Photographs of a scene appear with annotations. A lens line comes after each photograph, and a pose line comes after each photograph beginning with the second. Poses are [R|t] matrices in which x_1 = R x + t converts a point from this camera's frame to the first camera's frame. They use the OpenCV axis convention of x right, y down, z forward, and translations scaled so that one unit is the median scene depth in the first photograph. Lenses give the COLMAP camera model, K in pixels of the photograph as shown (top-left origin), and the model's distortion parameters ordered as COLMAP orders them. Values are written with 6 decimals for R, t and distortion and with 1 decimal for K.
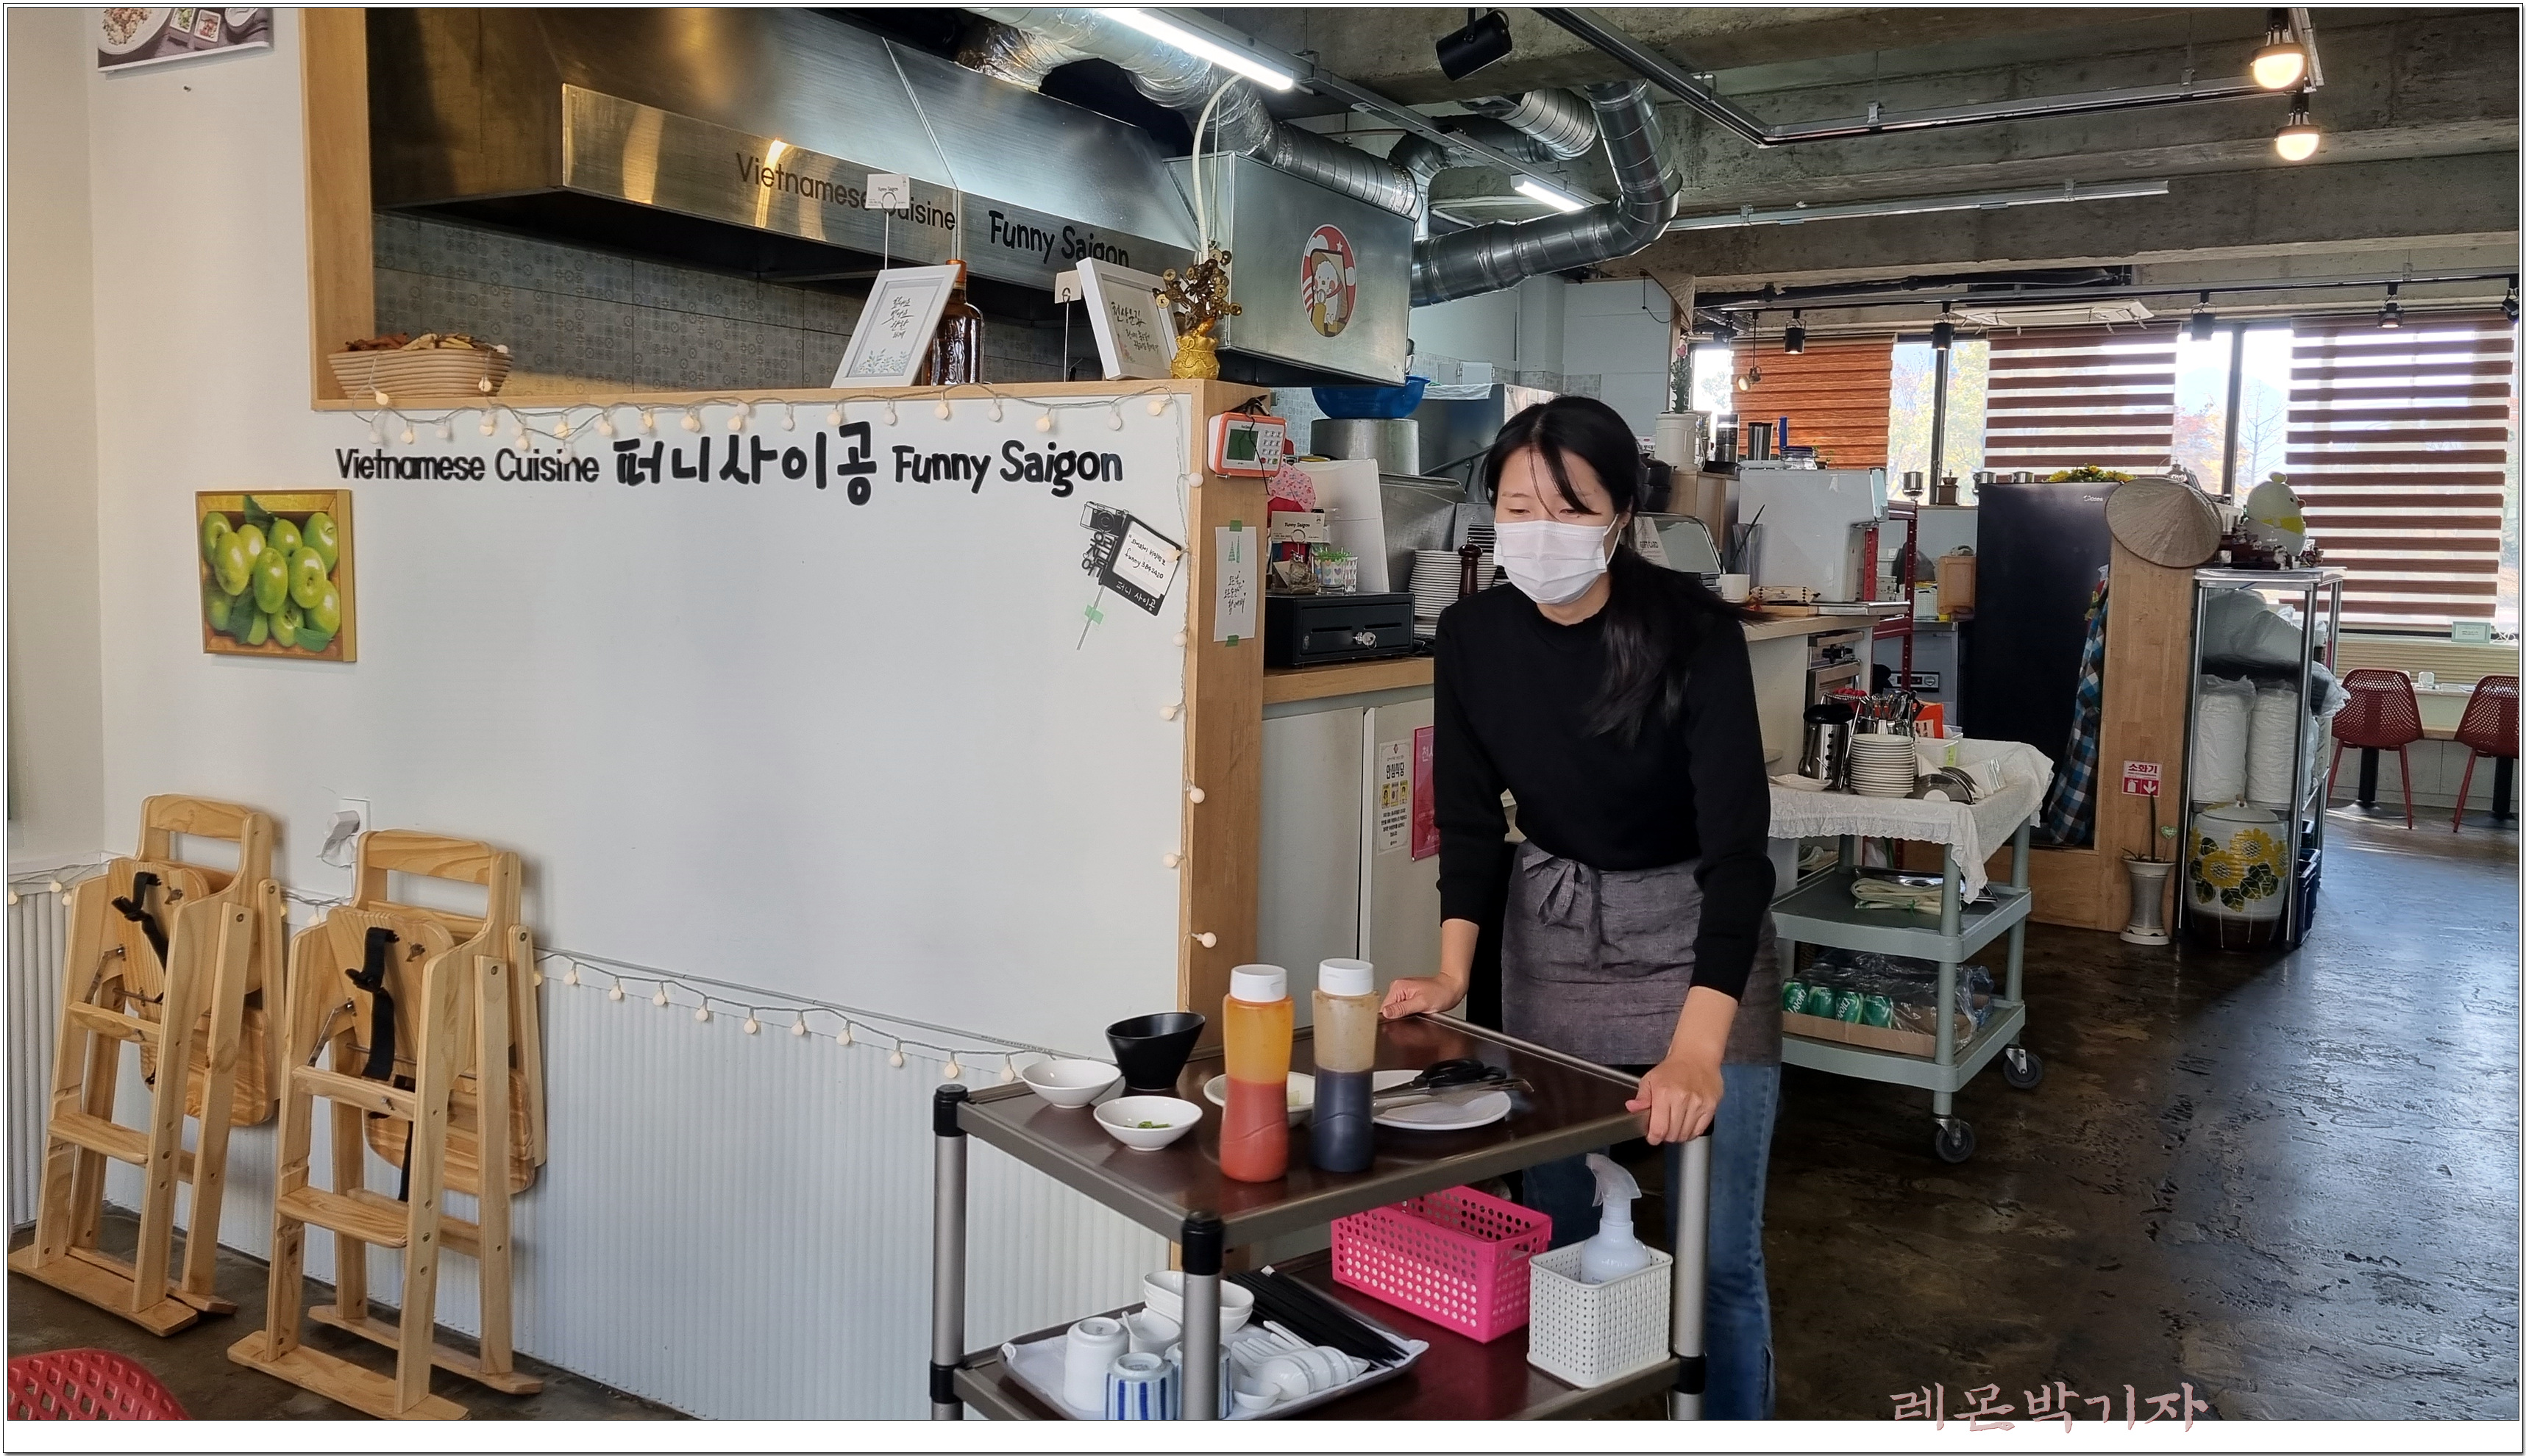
lens RADIAL K [[1895.7, 0, 1263.0], [0, 1895.7, 728.0], [0, 0, 1]] dist [0.034301, -0.004596]
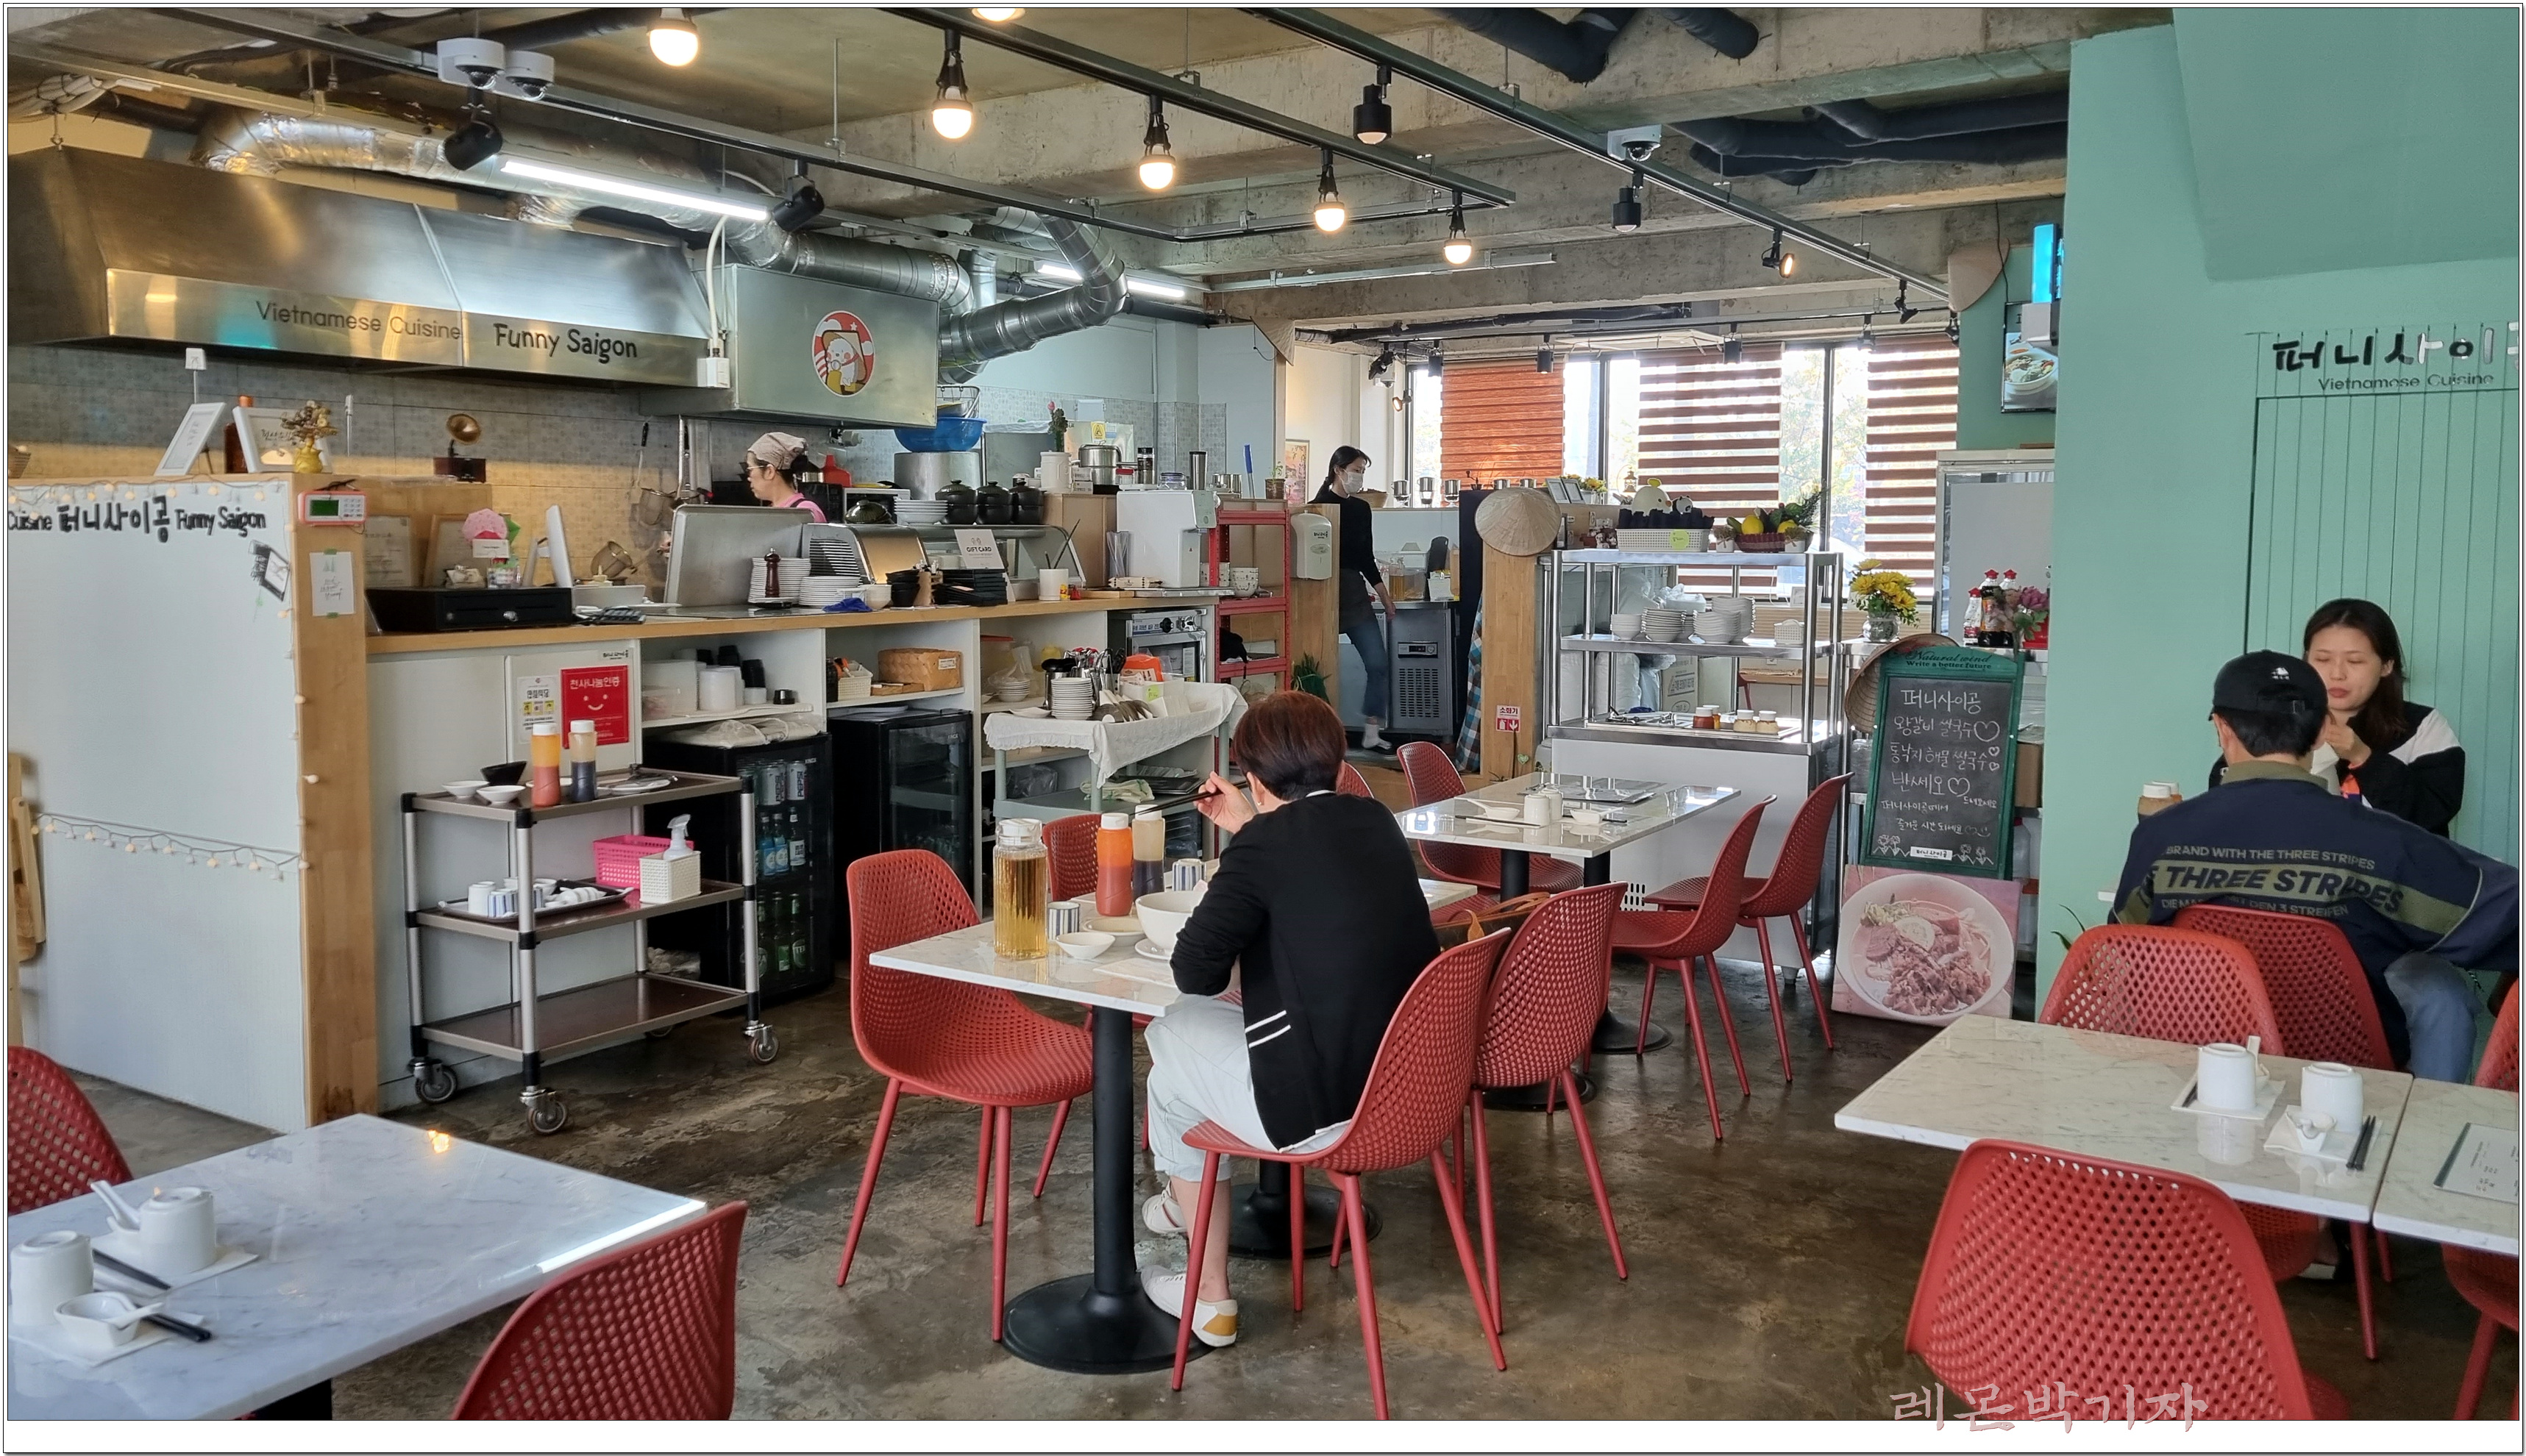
lens RADIAL K [[1863.6, 0, 1263.0], [0, 1863.6, 728.0], [0, 0, 1]] dist [0.039012, -0.011065]
pose [[0.999513, -0.019889, -0.024054, 0.507432], [0.019961, 0.999797, 0.002755, 0.041362], [0.023994, -0.003234, 0.999707, -0.430667]]
